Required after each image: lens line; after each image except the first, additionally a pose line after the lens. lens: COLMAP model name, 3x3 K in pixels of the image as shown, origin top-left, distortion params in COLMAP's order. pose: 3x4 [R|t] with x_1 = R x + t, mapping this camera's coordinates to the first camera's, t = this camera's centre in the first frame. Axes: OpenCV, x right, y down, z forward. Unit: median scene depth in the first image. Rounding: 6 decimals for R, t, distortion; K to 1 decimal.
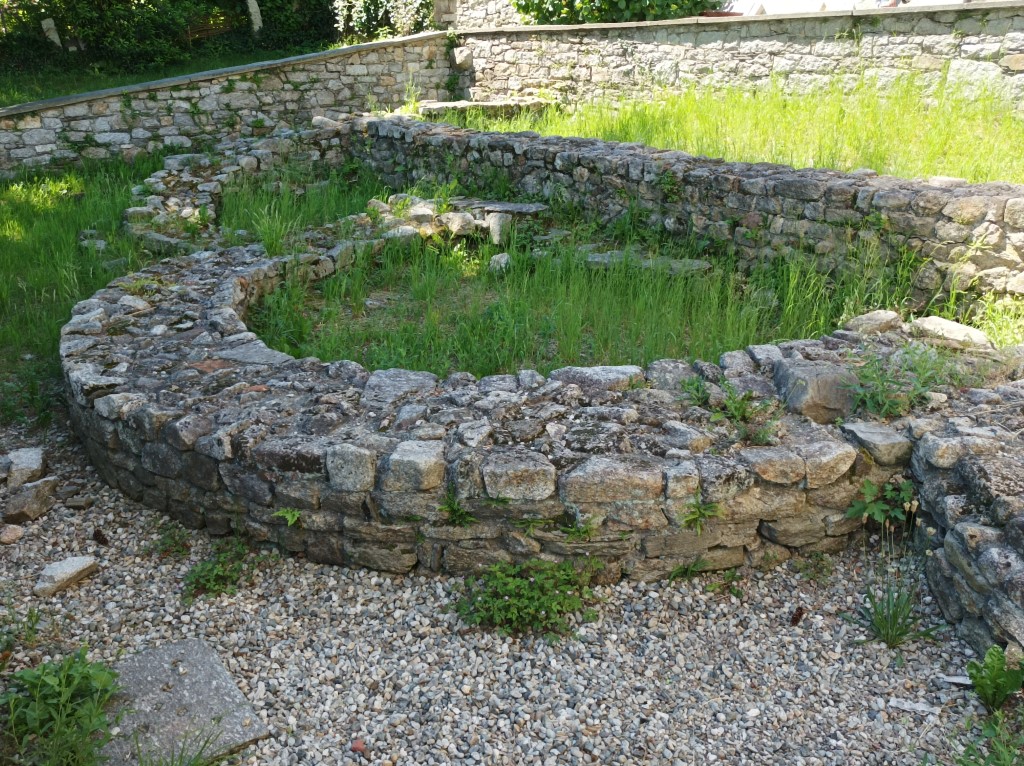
lens RADIAL K [[863.2, 0, 511.7], [0, 863.2, 377.9], [0, 0, 1]] dist [0.029233, -0.010935]
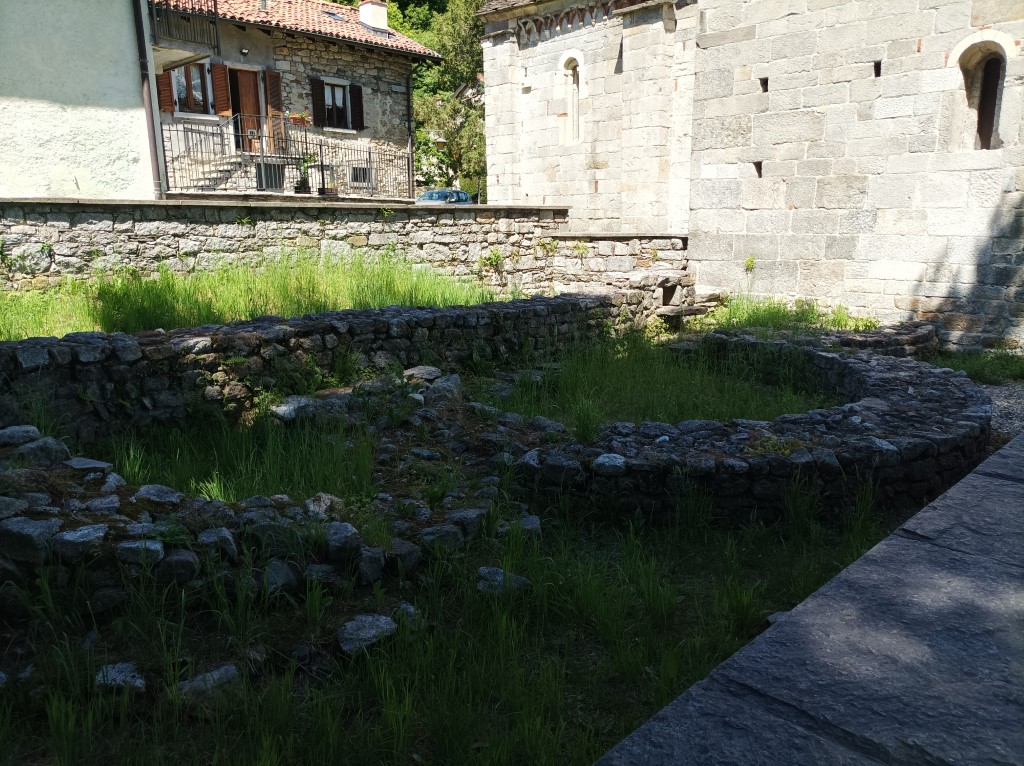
lens RADIAL K [[763.0, 0, 518.1], [0, 763.0, 380.5], [0, 0, 1]] dist [0.033270, -0.020618]
pose [[-0.135973, -0.180757, 0.974083, -1.058501], [0.357095, 0.908182, 0.218375, -0.409561], [-0.924118, 0.377534, -0.058941, 1.123149]]
